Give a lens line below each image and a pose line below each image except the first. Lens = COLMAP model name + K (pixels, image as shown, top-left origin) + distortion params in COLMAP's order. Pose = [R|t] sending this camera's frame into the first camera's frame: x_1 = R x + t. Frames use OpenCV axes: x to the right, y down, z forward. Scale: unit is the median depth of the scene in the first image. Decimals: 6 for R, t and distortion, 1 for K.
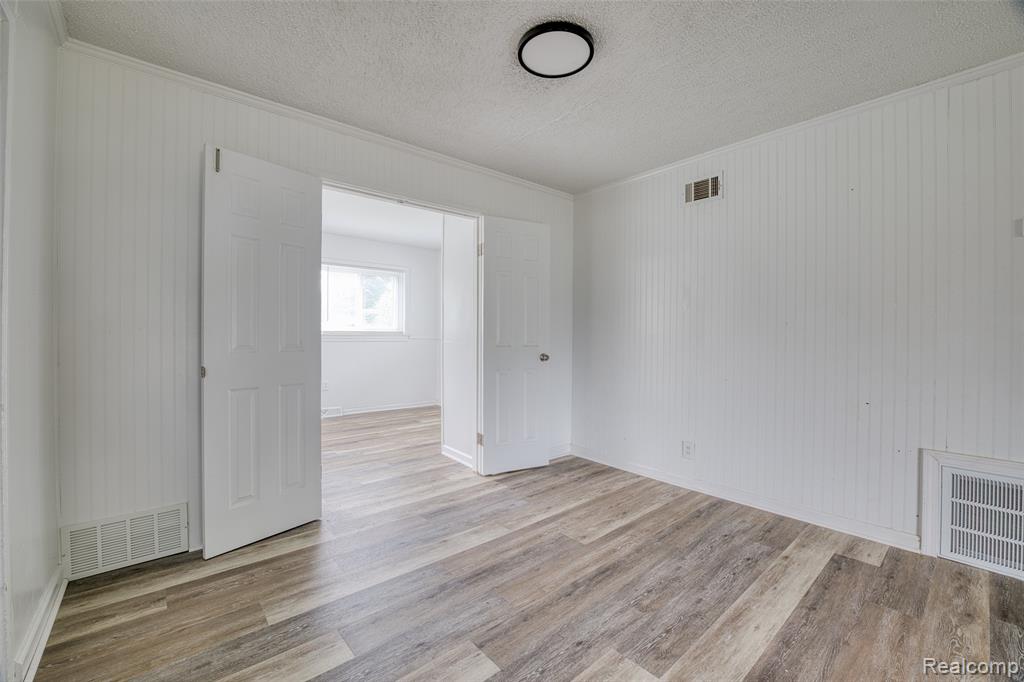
lens RADIAL K [[415.0, 0, 507.8], [0, 415.0, 337.8], [0, 0, 1]] dist [-0.024065, 0.001088]
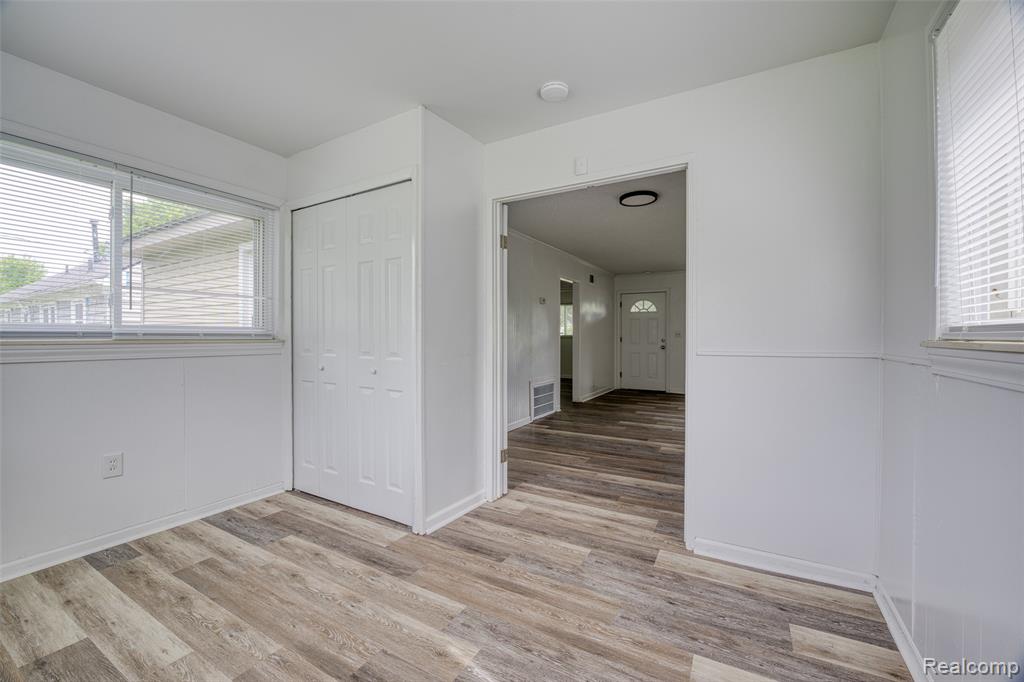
lens RADIAL K [[415.0, 0, 516.9], [0, 415.0, 334.7], [0, 0, 1]] dist [-0.024065, 0.001088]
pose [[-0.342197, -0.000390, 0.939628, -1.137390], [0.003828, 0.999991, 0.001809, -0.019087], [-0.939621, 0.004216, -0.342192, 1.594511]]
